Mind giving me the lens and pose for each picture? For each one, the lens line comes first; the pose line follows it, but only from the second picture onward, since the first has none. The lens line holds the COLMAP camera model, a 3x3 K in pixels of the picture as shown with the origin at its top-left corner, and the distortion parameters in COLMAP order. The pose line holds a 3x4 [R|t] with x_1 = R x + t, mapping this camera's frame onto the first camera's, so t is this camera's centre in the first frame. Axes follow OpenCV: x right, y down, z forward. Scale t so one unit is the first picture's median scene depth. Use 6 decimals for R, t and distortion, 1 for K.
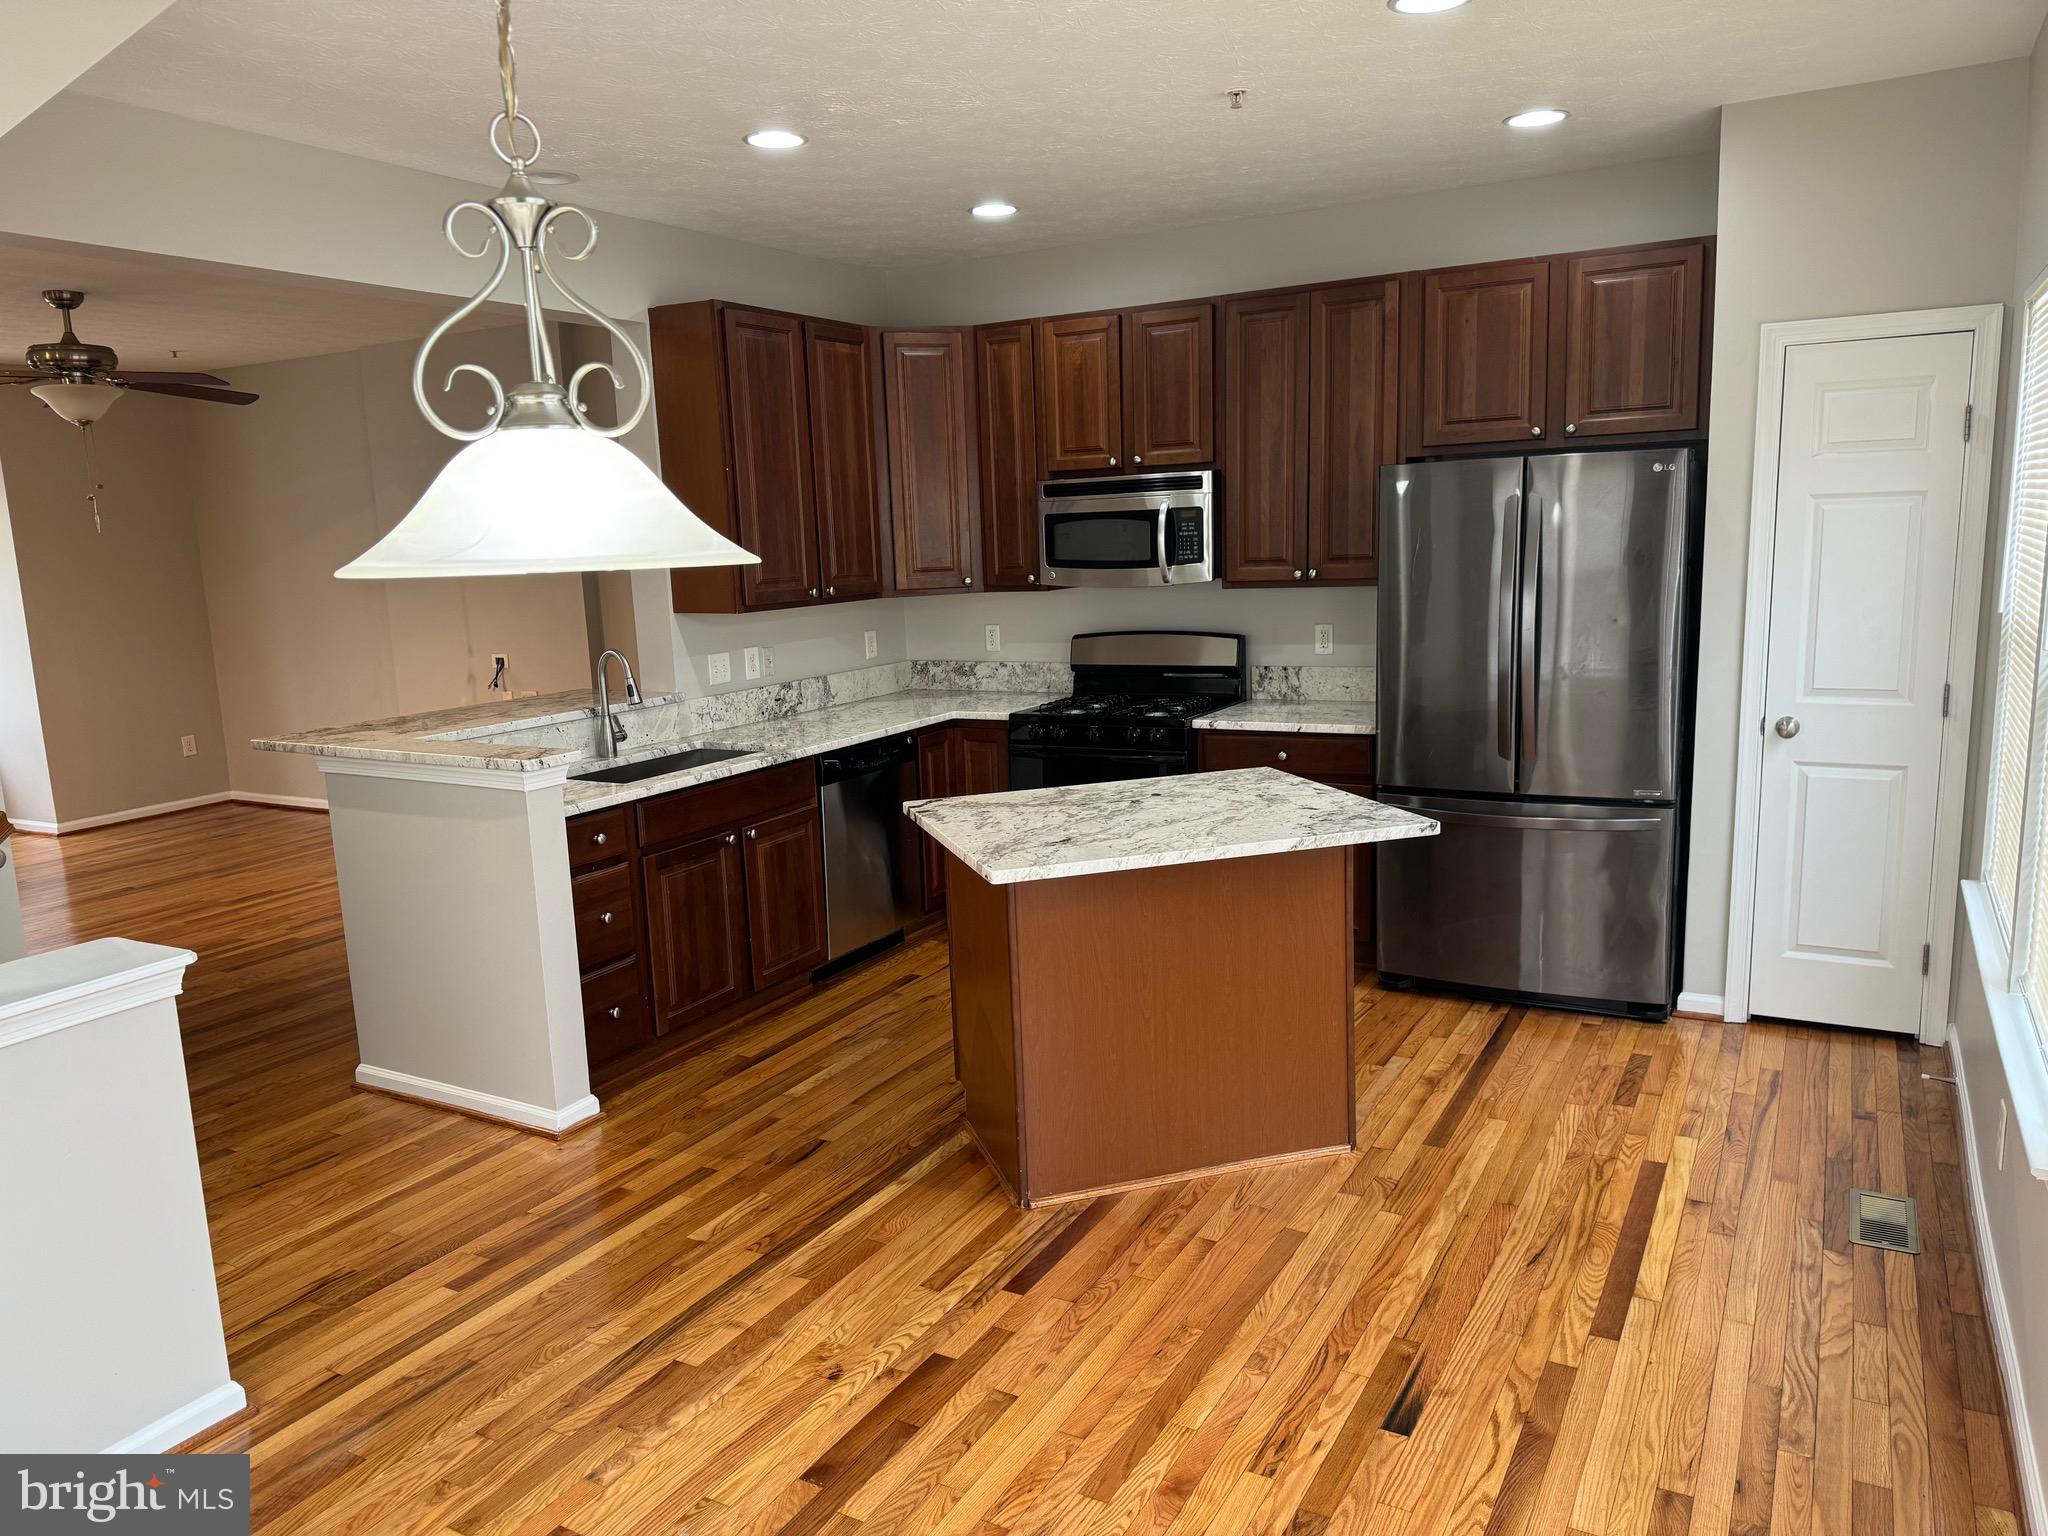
lens RADIAL K [[1443.2, 0, 1029.1], [0, 1443.2, 801.4], [0, 0, 1]] dist [0.064068, -0.003223]
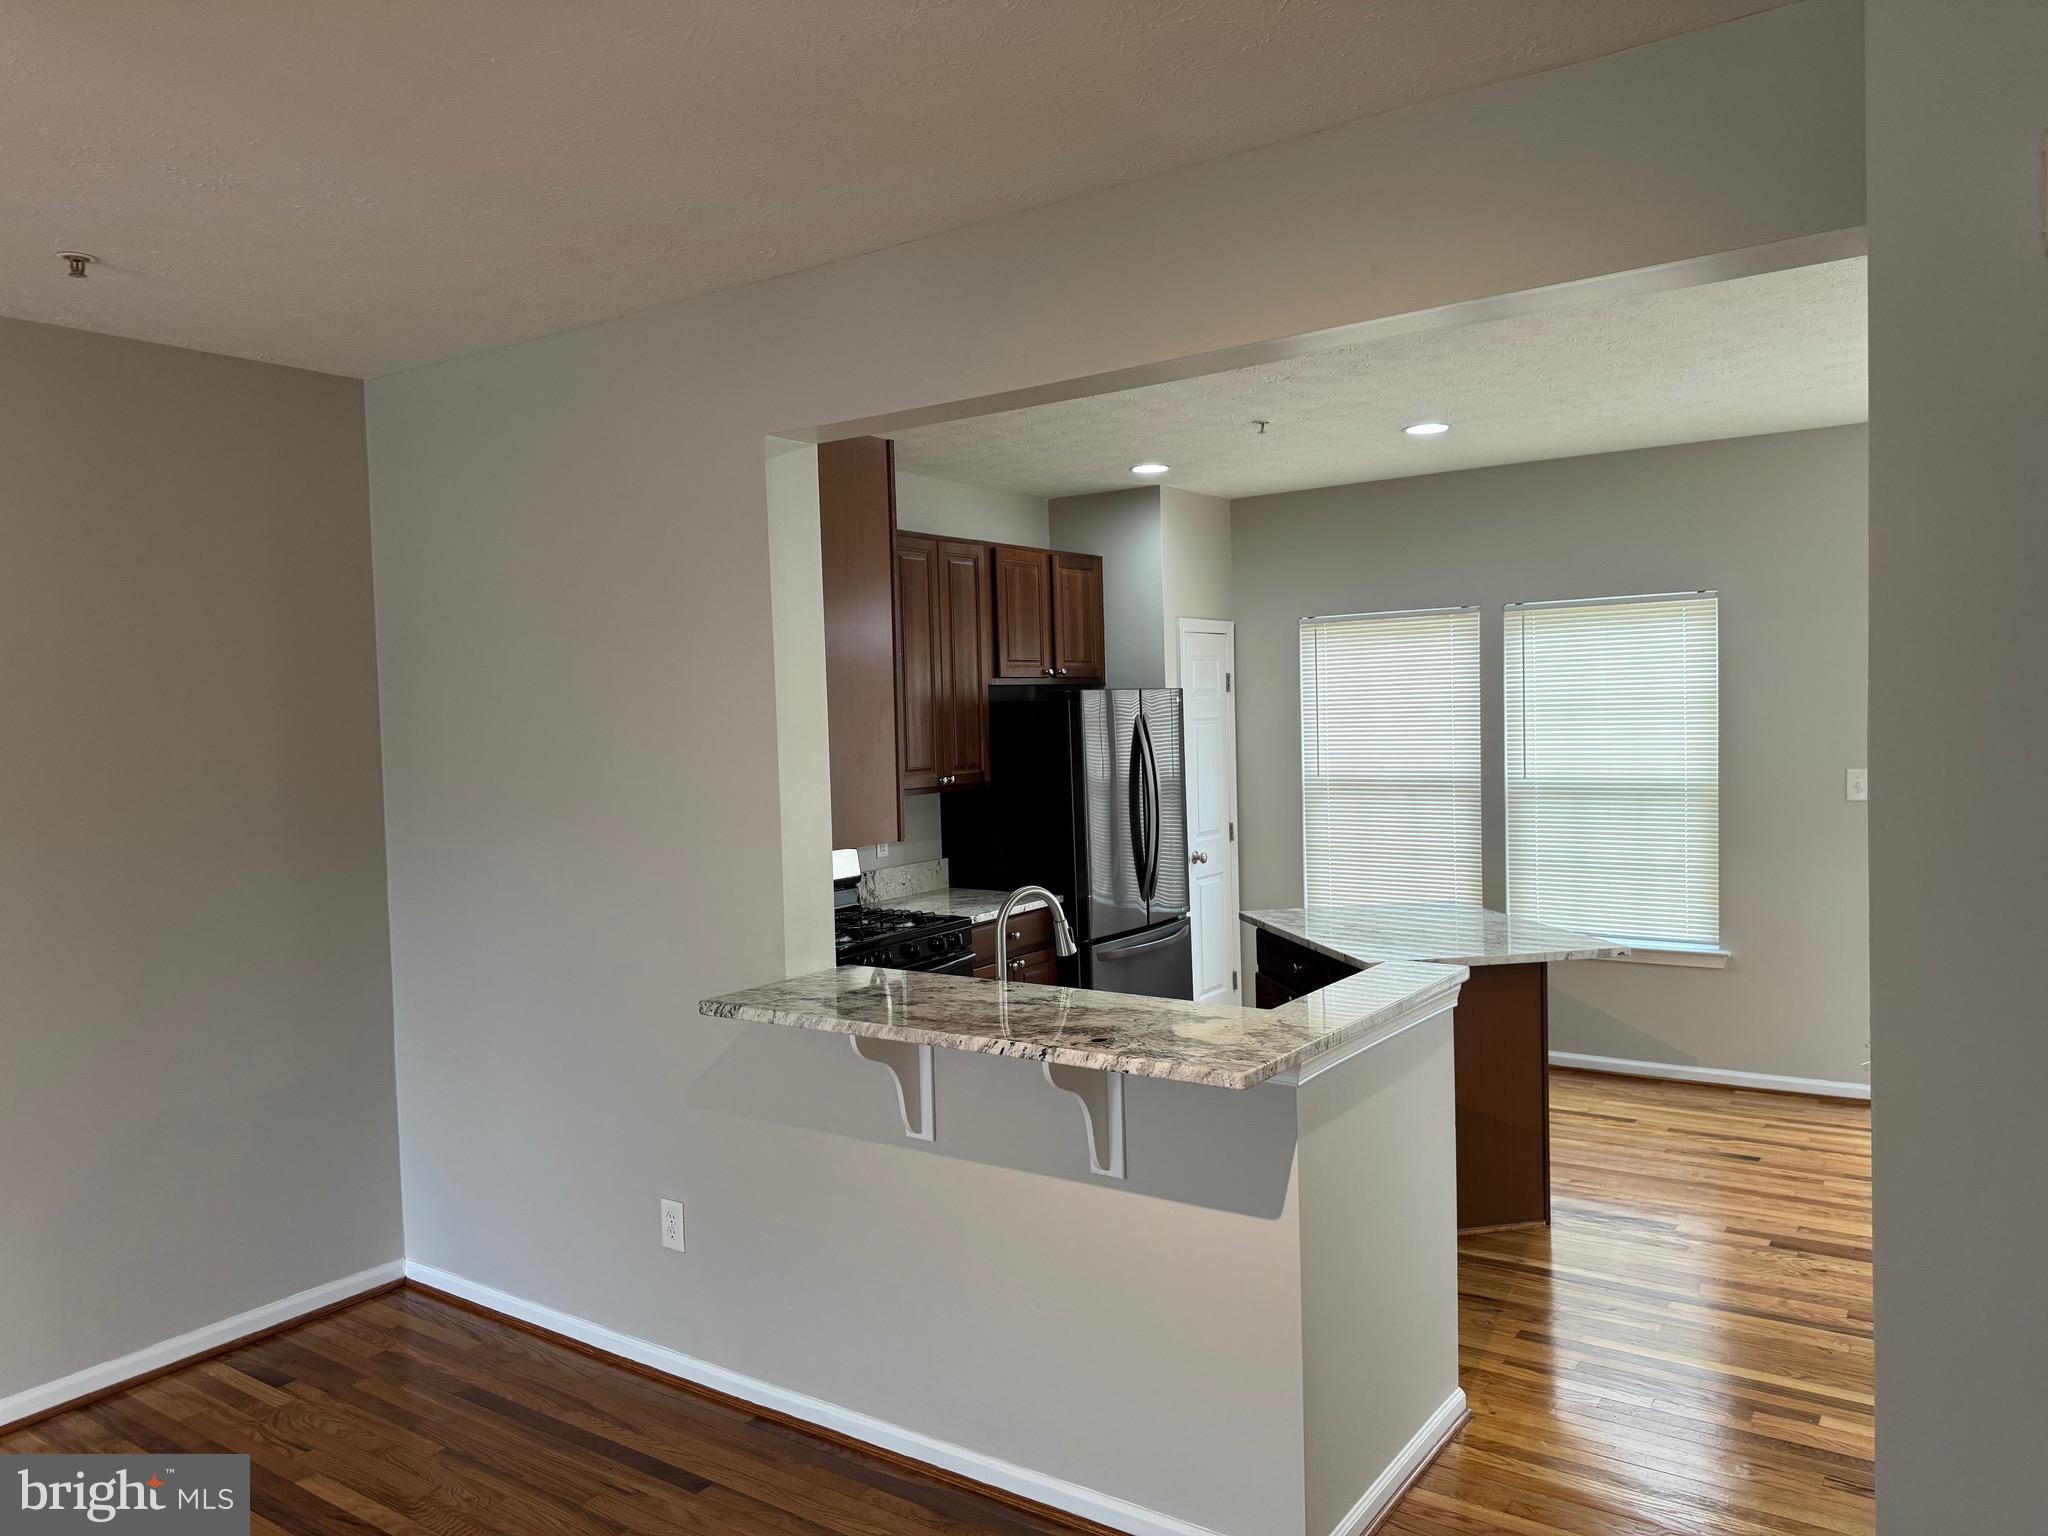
lens RADIAL K [[1464.5, 0, 942.5], [0, 1464.5, 766.3], [0, 0, 1]] dist [0.003574, -0.043515]
pose [[0.130738, -0.012162, 0.991342, -1.248350], [0.211026, 0.977352, -0.015840, -0.201361], [-0.968698, 0.211270, 0.130343, 1.140496]]
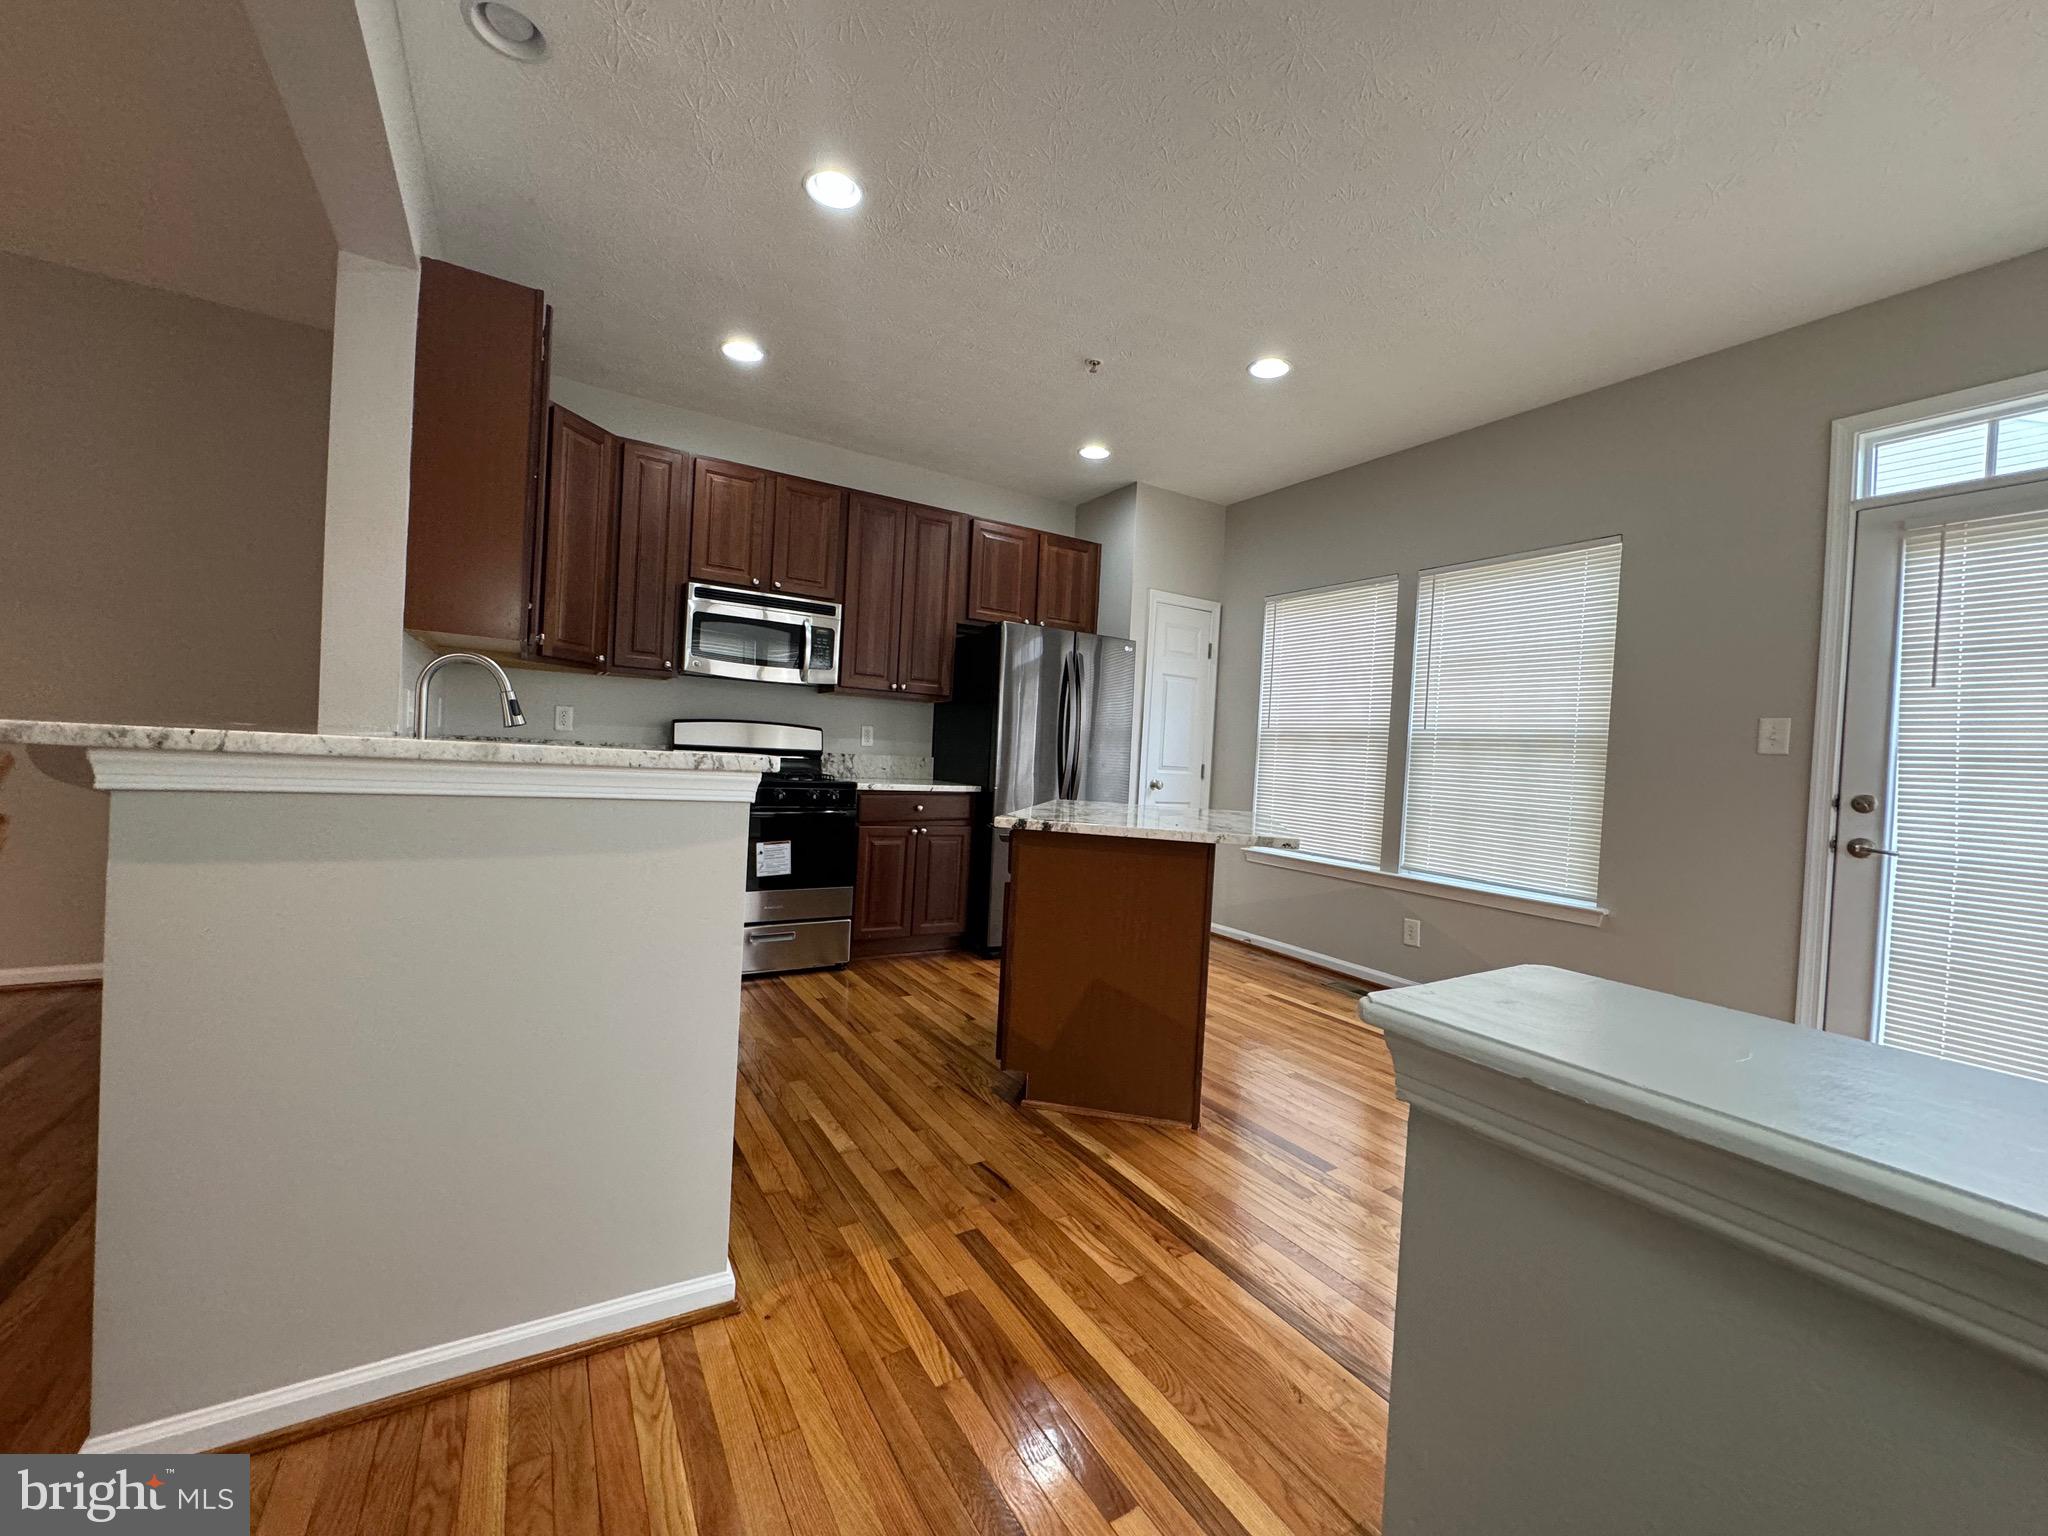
lens RADIAL K [[822.9, 0, 1028.2], [0, 822.9, 767.4], [0, 0, 1]] dist [0.001646, 0.000548]
pose [[0.478483, 0.044358, 0.876976, -0.630274], [0.095589, 0.990157, -0.102237, 0.028281], [-0.872878, 0.132748, 0.469533, 0.675564]]
